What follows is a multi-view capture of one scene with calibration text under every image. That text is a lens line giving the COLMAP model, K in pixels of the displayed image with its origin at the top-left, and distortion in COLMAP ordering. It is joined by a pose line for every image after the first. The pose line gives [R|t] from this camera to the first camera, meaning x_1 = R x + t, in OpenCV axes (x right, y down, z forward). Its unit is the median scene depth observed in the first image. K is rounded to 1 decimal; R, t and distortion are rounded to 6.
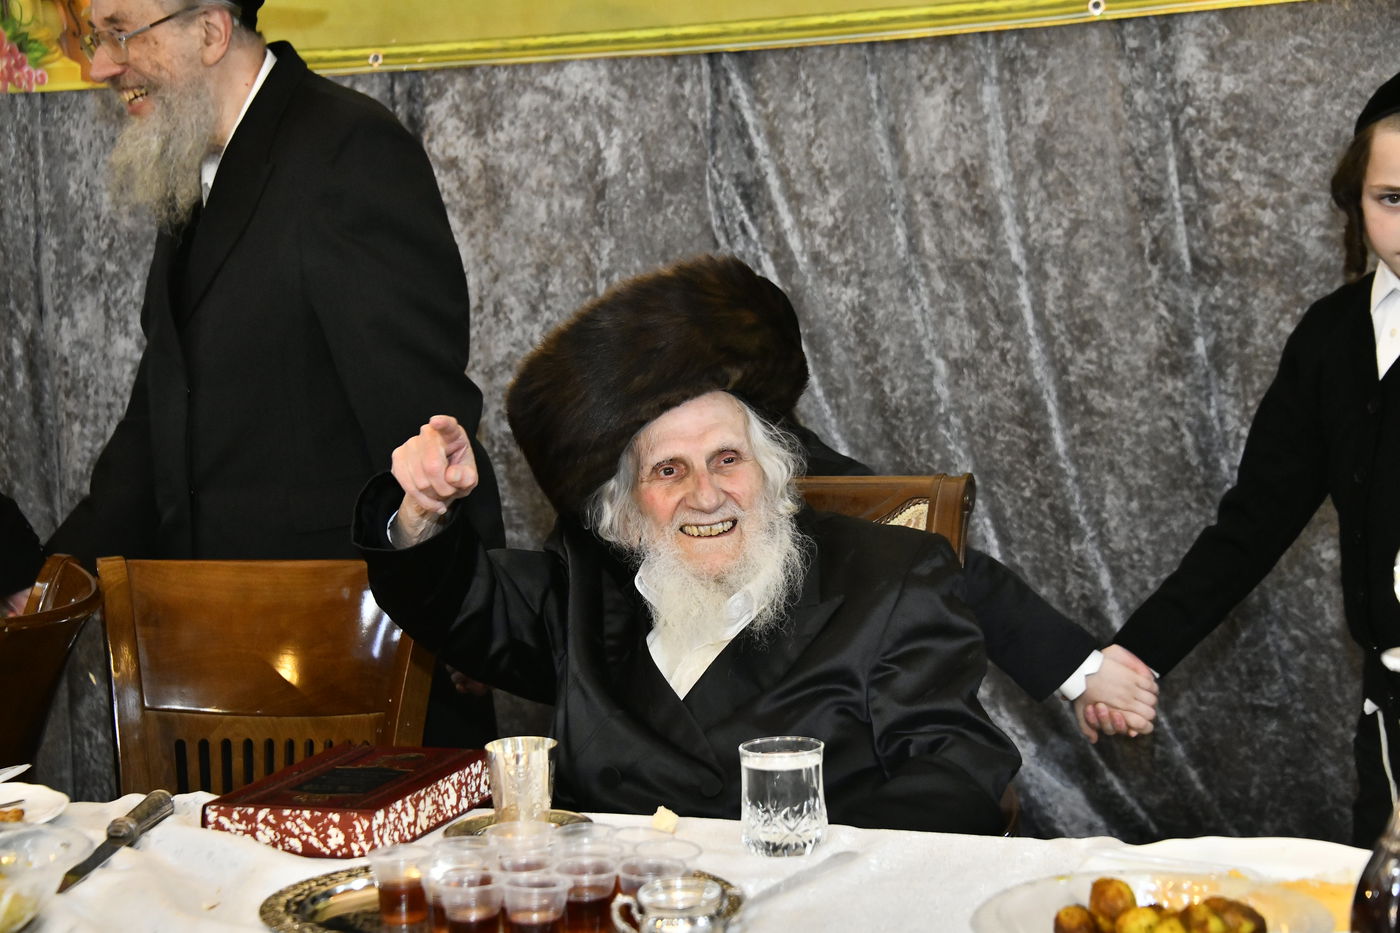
lens RADIAL K [[2879.5, 0, 726.1], [0, 2879.5, 476.5], [0, 0, 1]] dist [0.062250, 7.258509]
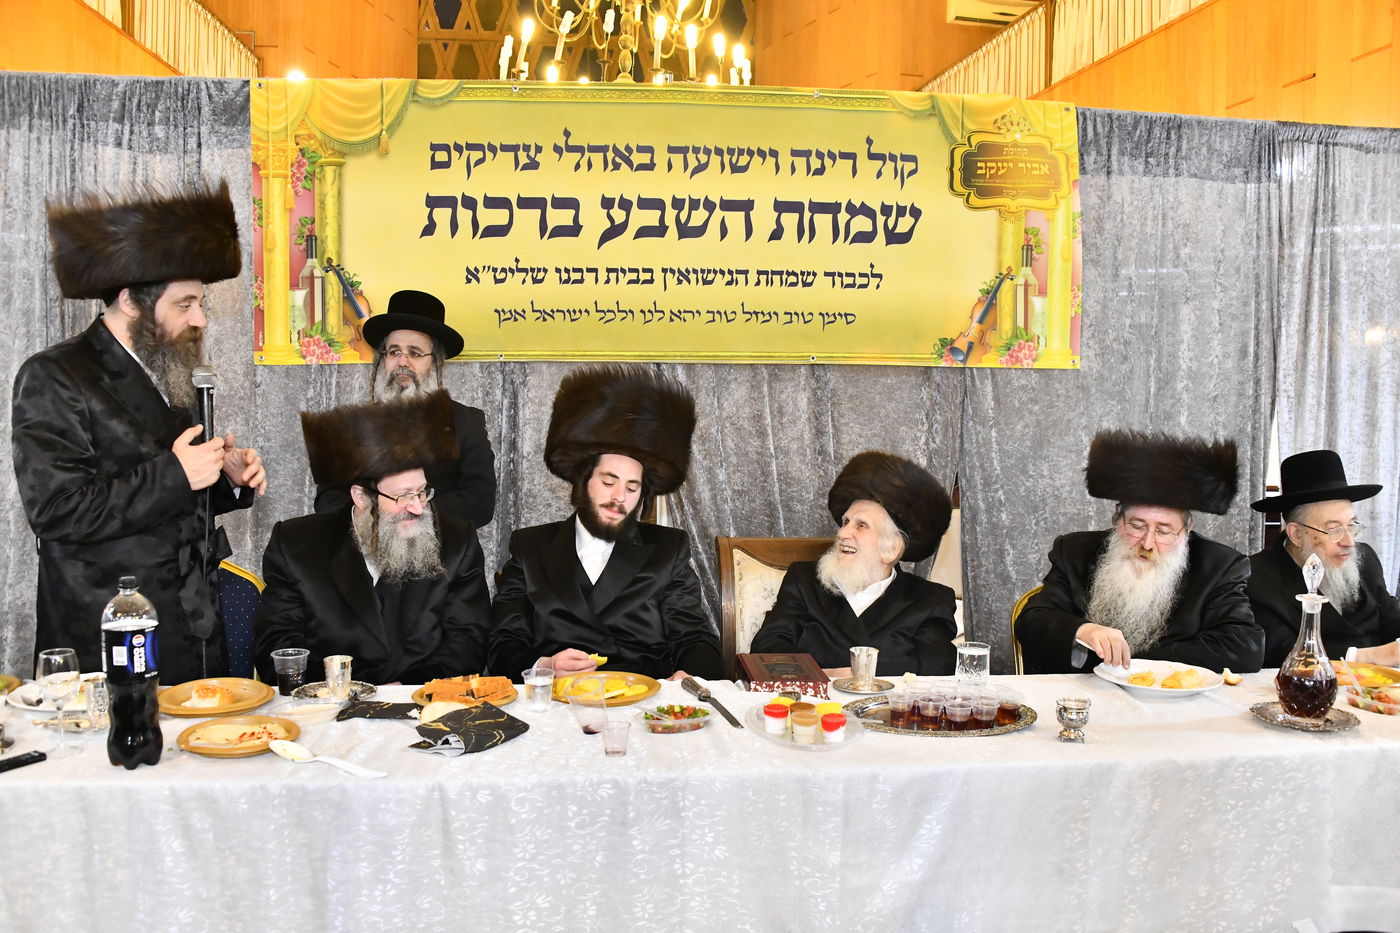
lens RADIAL K [[1100.5, 0, 706.9], [0, 1100.5, 483.6], [0, 0, 1]] dist [-0.148224, 0.072560]
pose [[0.895053, 0.024795, 0.445269, -0.392146], [-0.006053, 0.999037, -0.043463, -0.003920], [-0.445918, 0.036207, 0.894341, 0.153615]]
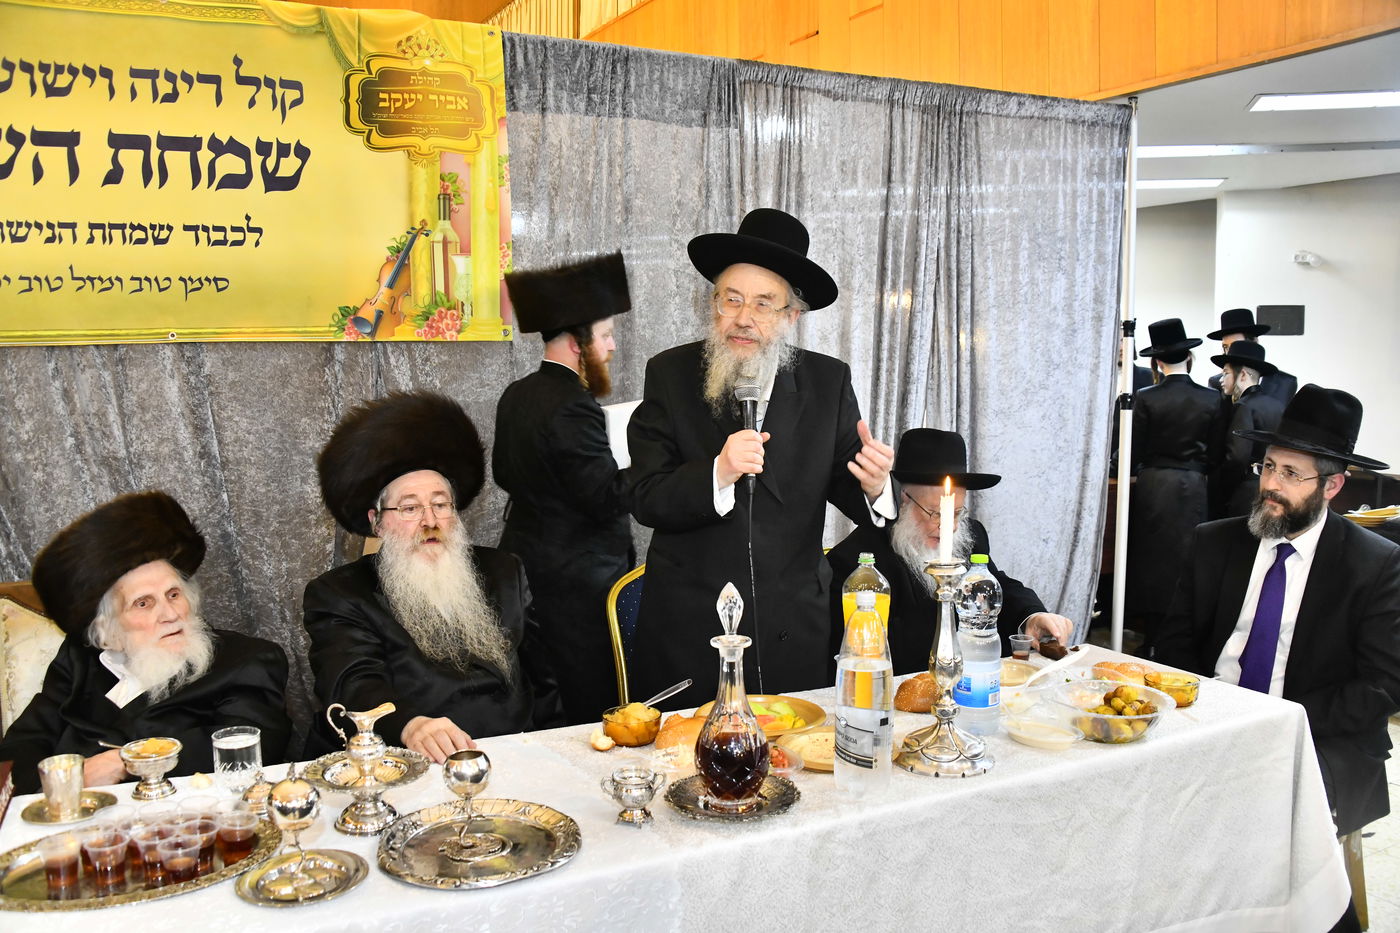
lens RADIAL K [[1106.2, 0, 704.4], [0, 1106.2, 469.1], [0, 0, 1]] dist [-0.141097, 0.071869]
pose [[0.684312, -0.020659, 0.728897, -0.170427], [0.054029, 0.998287, -0.022430, -0.027070], [-0.727185, 0.054730, 0.684256, 0.196123]]
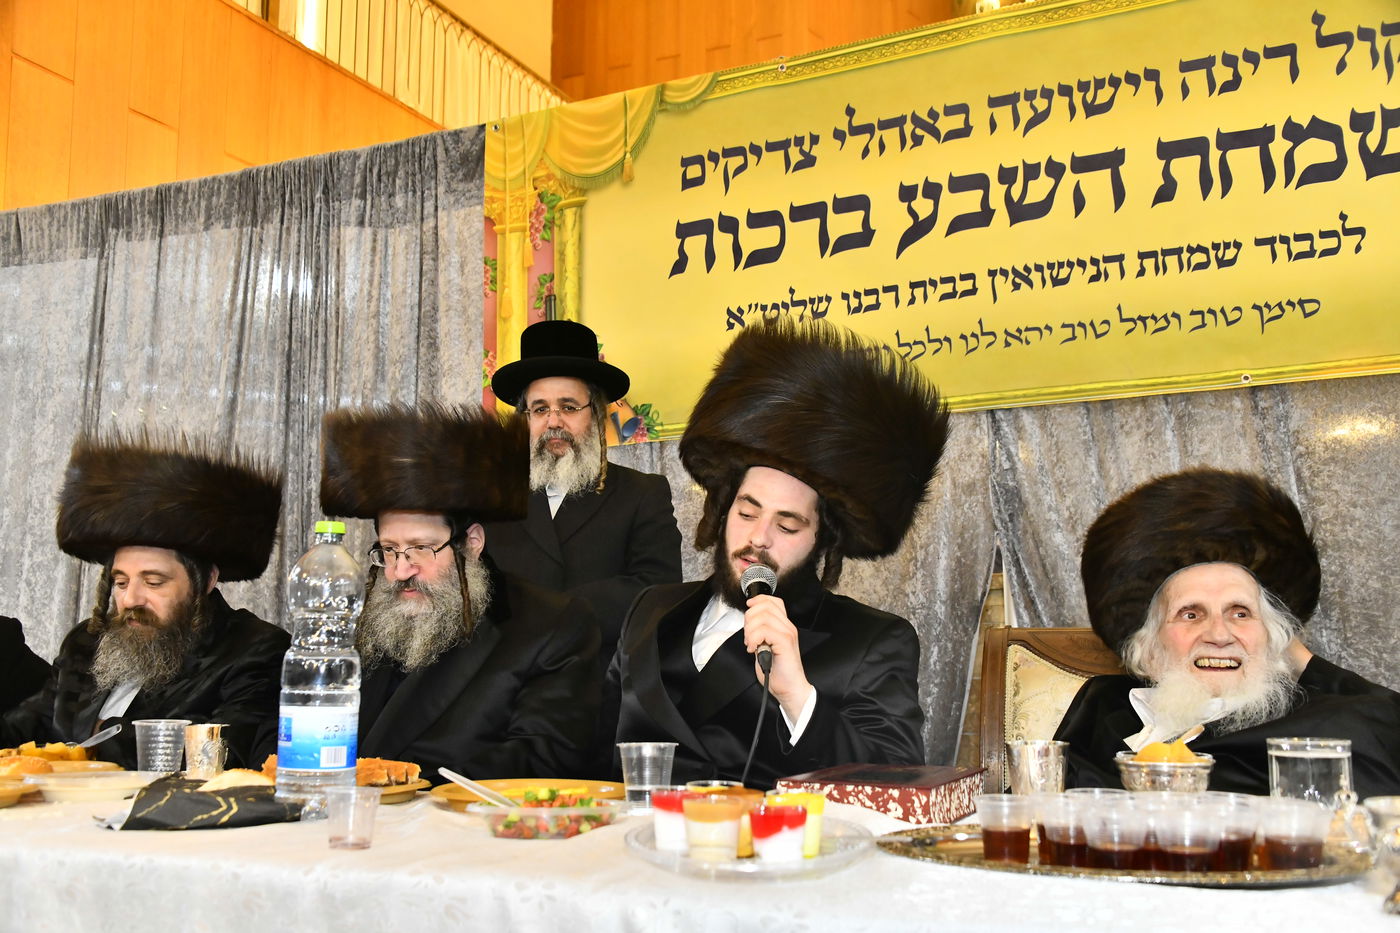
lens RADIAL K [[1299.2, 0, 700.9], [0, 1299.2, 481.8], [0, 0, 1]] dist [-0.068696, 0.112969]
pose [[0.996505, 0.034662, -0.075998, -0.113508], [-0.052361, 0.968102, -0.245025, 0.082086], [0.065080, 0.248148, 0.966534, 0.303011]]
